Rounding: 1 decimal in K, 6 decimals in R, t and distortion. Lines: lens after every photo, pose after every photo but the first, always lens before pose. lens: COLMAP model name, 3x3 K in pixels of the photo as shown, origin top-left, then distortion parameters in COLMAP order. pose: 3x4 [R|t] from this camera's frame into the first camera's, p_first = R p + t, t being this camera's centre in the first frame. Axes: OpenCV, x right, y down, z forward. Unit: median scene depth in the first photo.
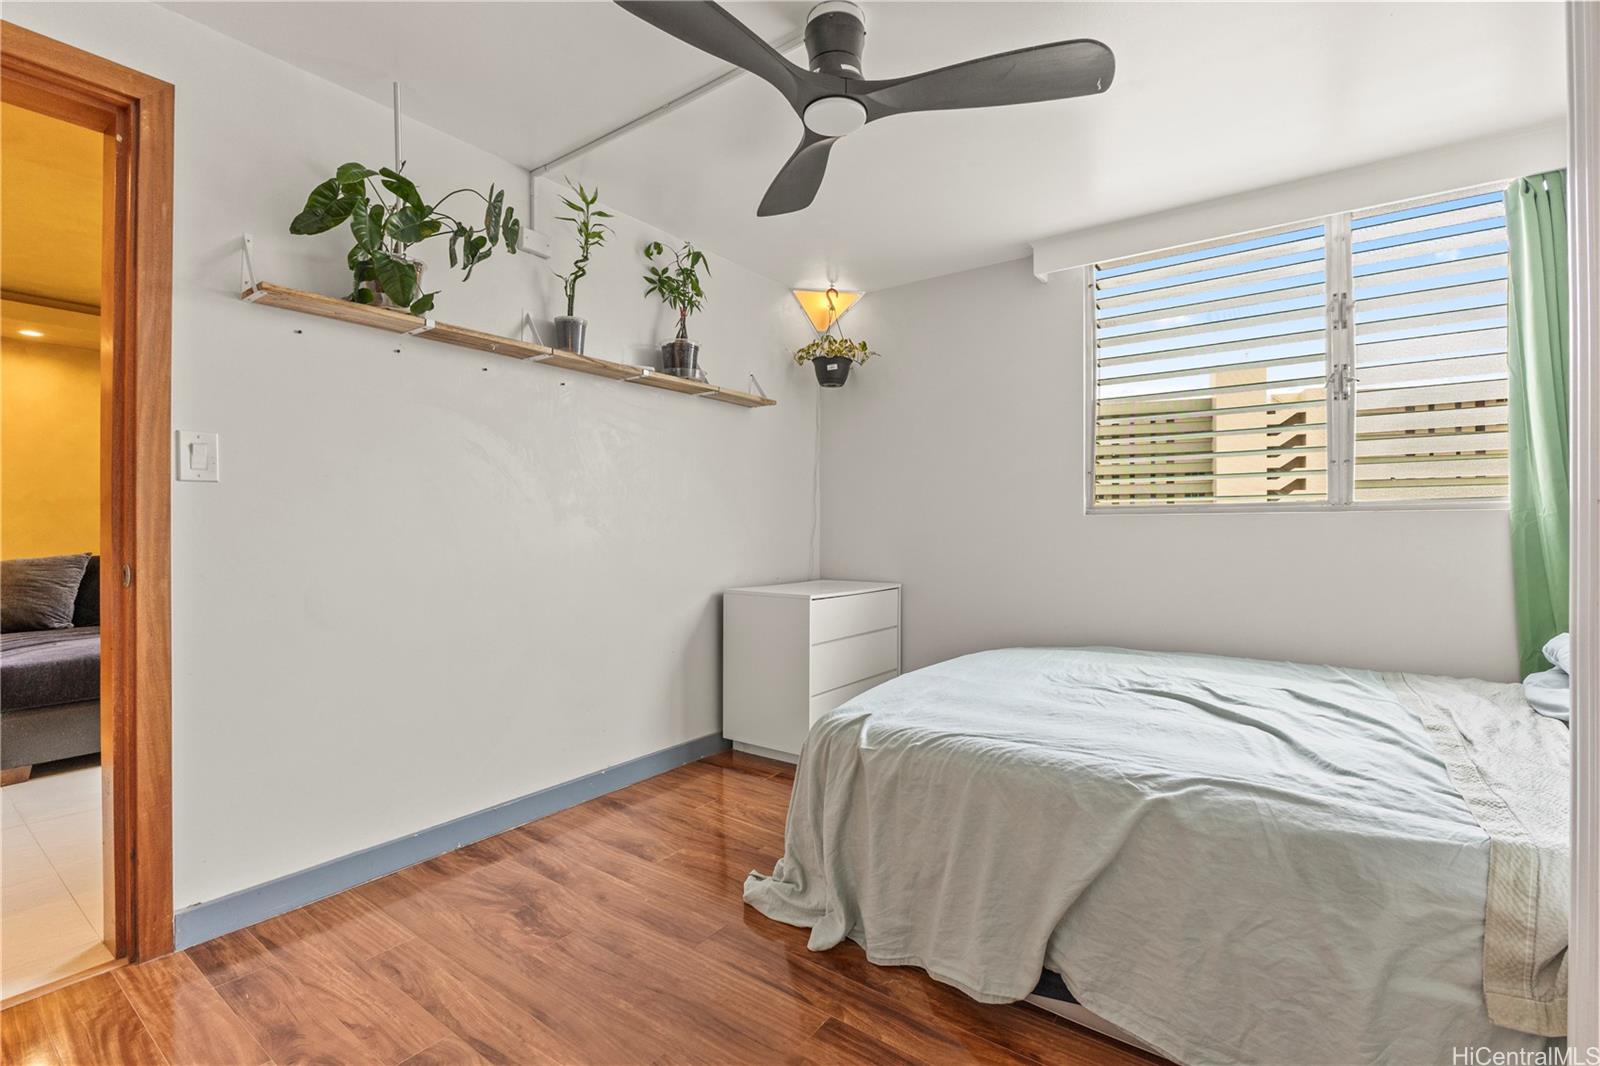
lens RADIAL K [[728.8, 0, 812.1], [0, 728.8, 525.8], [0, 0, 1]] dist [-0.002795, -0.000344]
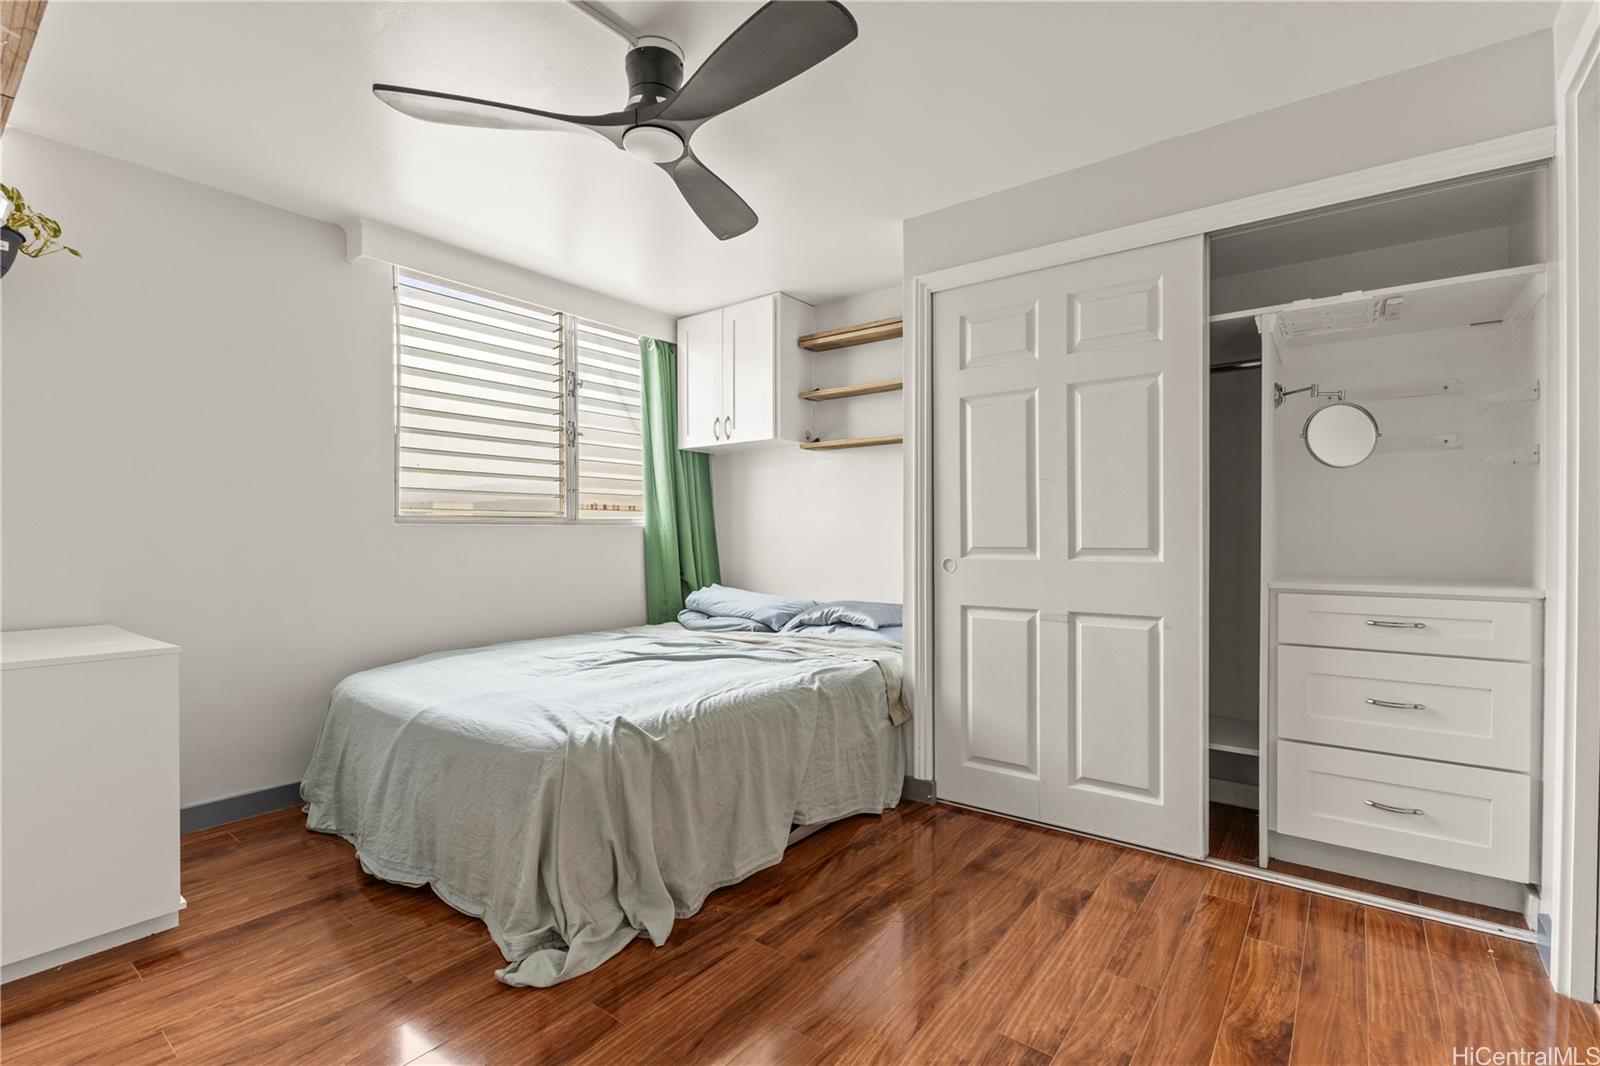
lens RADIAL K [[728.8, 0, 800.7], [0, 728.8, 535.0], [0, 0, 1]] dist [-0.002795, -0.000344]
pose [[0.020928, -0.001449, 0.999780, -0.827288], [-0.003361, 0.999993, 0.001520, -0.004472], [-0.999775, -0.003392, 0.020923, 0.624514]]
